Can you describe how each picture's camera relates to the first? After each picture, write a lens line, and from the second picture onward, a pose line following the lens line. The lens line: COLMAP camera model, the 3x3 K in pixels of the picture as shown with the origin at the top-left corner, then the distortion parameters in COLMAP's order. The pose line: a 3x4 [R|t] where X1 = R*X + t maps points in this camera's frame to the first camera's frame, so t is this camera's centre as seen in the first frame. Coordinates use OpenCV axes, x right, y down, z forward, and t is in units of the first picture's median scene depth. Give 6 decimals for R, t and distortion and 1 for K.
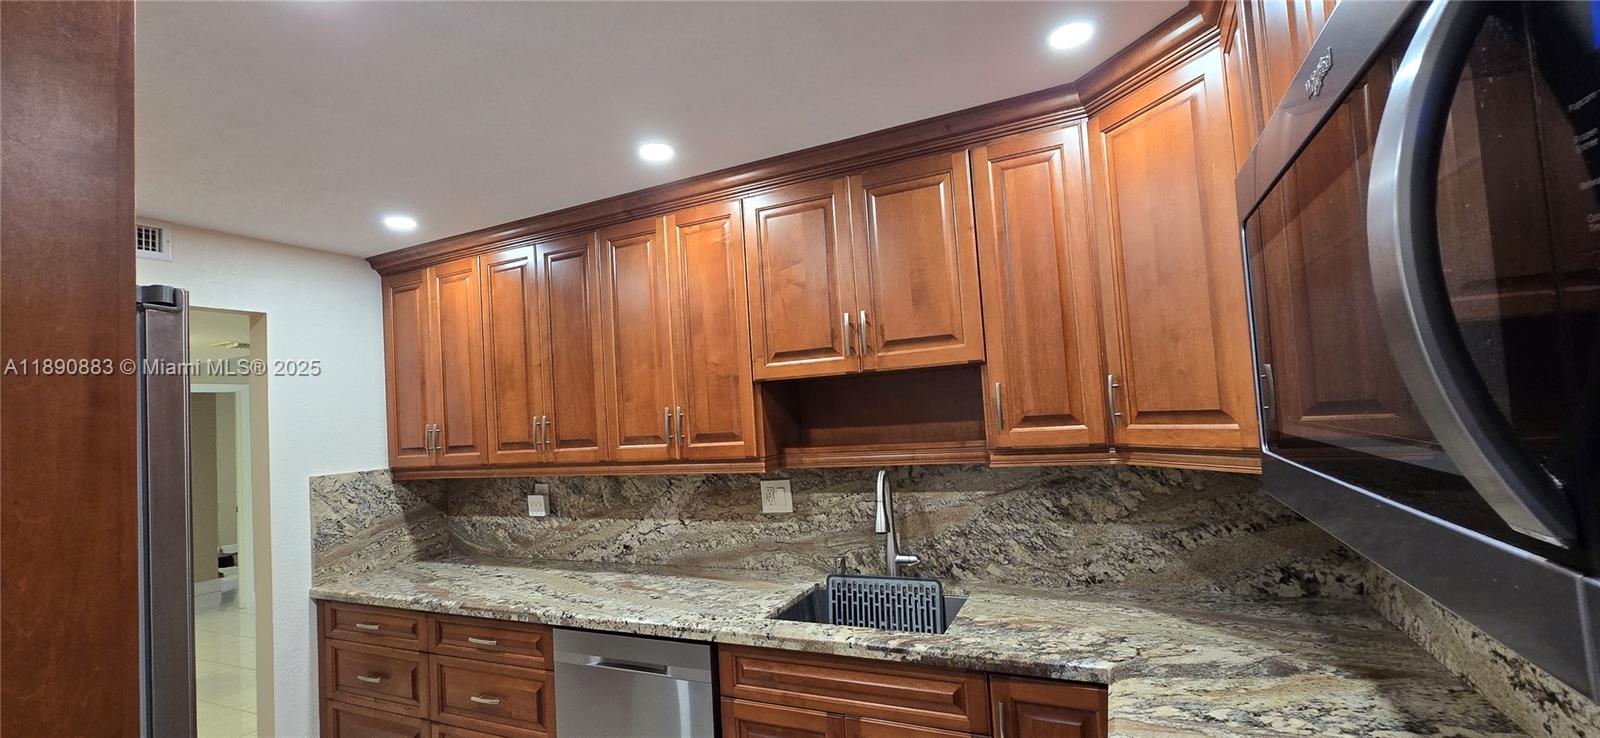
lens RADIAL K [[654.0, 0, 806.3], [0, 654.0, 375.9], [0, 0, 1]] dist [-0.007178, 0.001056]
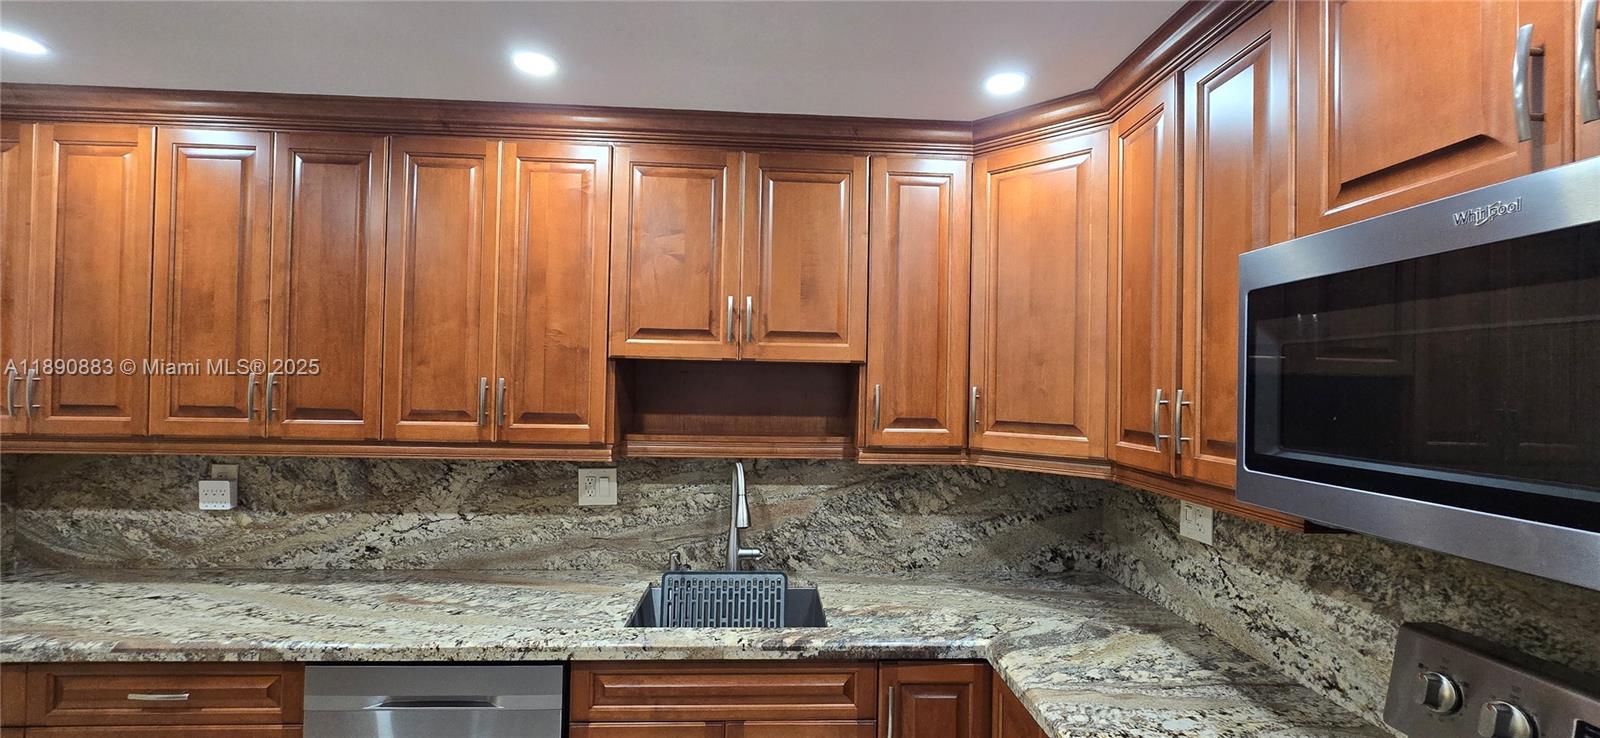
lens RADIAL K [[654.0, 0, 807.1], [0, 654.0, 375.5], [0, 0, 1]] dist [-0.007178, 0.001056]
pose [[0.877600, 0.087731, 0.471297, -0.264265], [-0.099451, 0.995042, -0.000037, 0.006428], [-0.468964, -0.046839, 0.881974, 0.106545]]
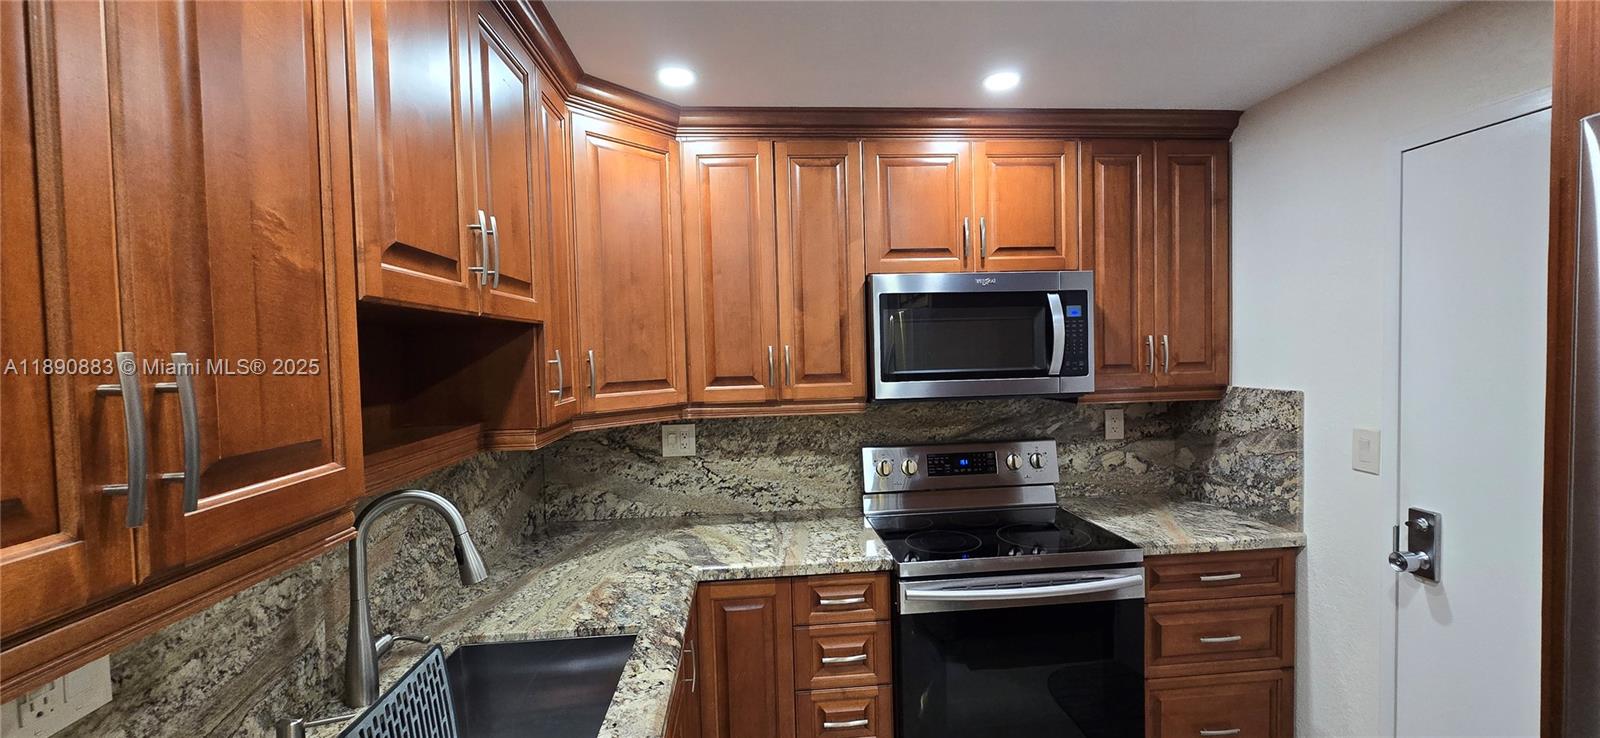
lens RADIAL K [[654.0, 0, 806.3], [0, 654.0, 375.7], [0, 0, 1]] dist [-0.007178, 0.001056]
pose [[-0.493539, 0.040889, 0.868762, -0.551863], [0.012049, 0.999120, -0.040180, 0.072938], [-0.869640, -0.009363, -0.493597, 0.987111]]
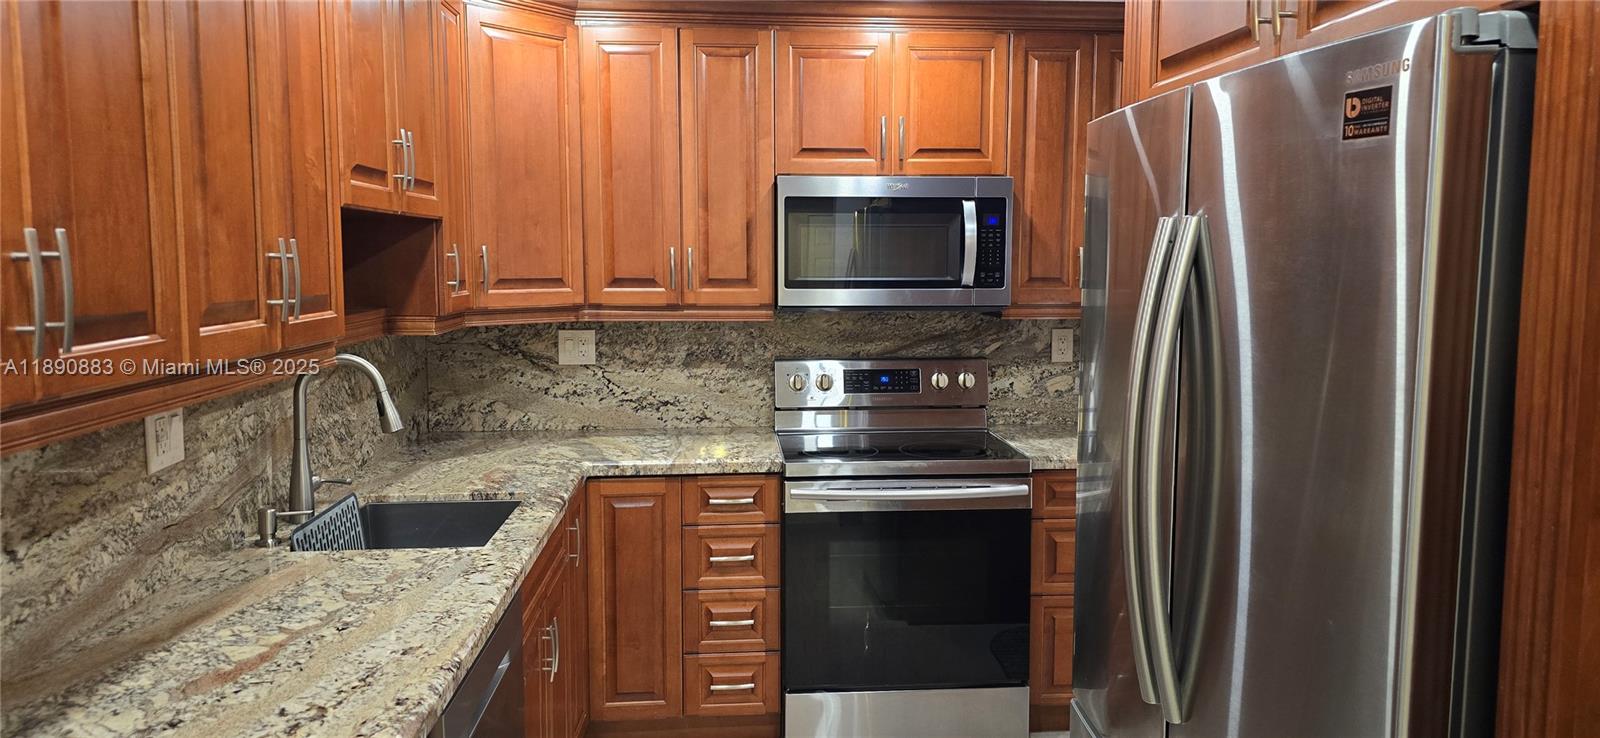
lens RADIAL K [[1069.2, 0, 816.3], [0, 1069.2, 359.6], [0, 0, 1]] dist [0.073960, -0.076012]
pose [[-0.494035, -0.022912, 0.869140, -1.149016], [-0.016990, 0.999716, 0.016697, 0.123479], [-0.869276, -0.006518, -0.494284, 1.137183]]
